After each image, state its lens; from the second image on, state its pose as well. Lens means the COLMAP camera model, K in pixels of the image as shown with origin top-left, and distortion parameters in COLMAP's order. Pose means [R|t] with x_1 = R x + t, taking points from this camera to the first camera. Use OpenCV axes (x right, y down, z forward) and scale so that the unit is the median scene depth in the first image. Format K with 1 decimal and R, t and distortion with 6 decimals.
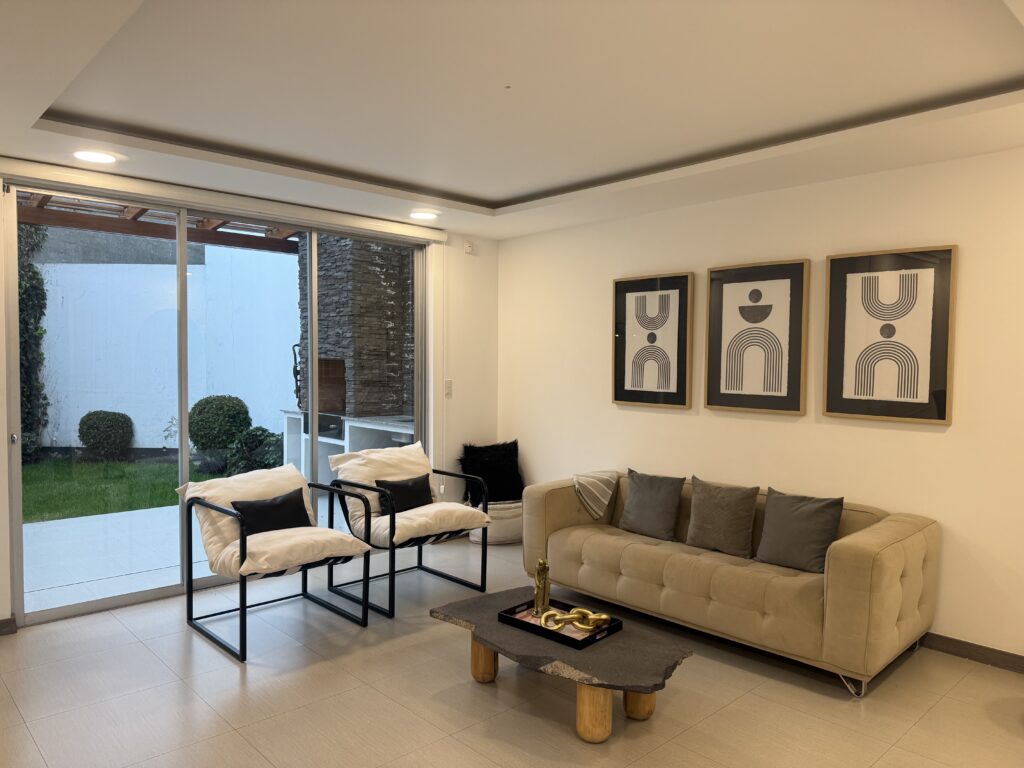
lens RADIAL K [[731.0, 0, 512.0], [0, 731.0, 384.0], [0, 0, 1]] dist [0.086903, -0.095499]
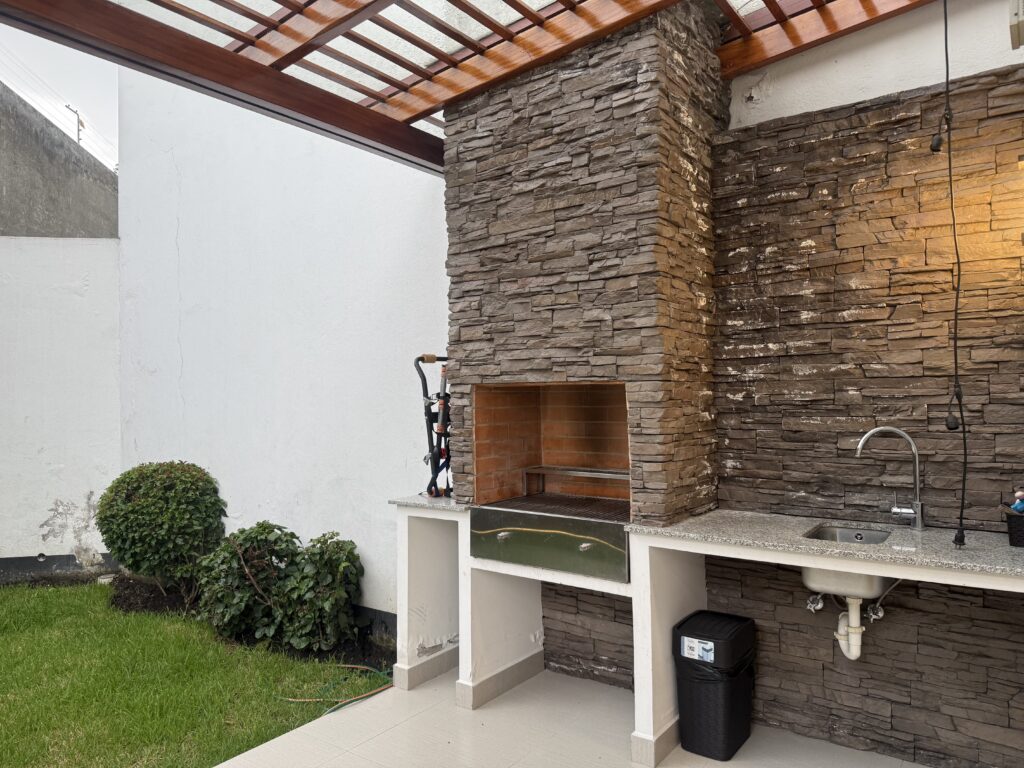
lens RADIAL K [[731.0, 0, 512.0], [0, 731.0, 384.0], [0, 0, 1]] dist [0.086903, -0.095499]
pose [[0.981894, -0.022698, 0.188068, -0.358550], [0.031204, 0.998614, -0.042389, -0.017085], [-0.186845, 0.047490, 0.981241, 0.596726]]
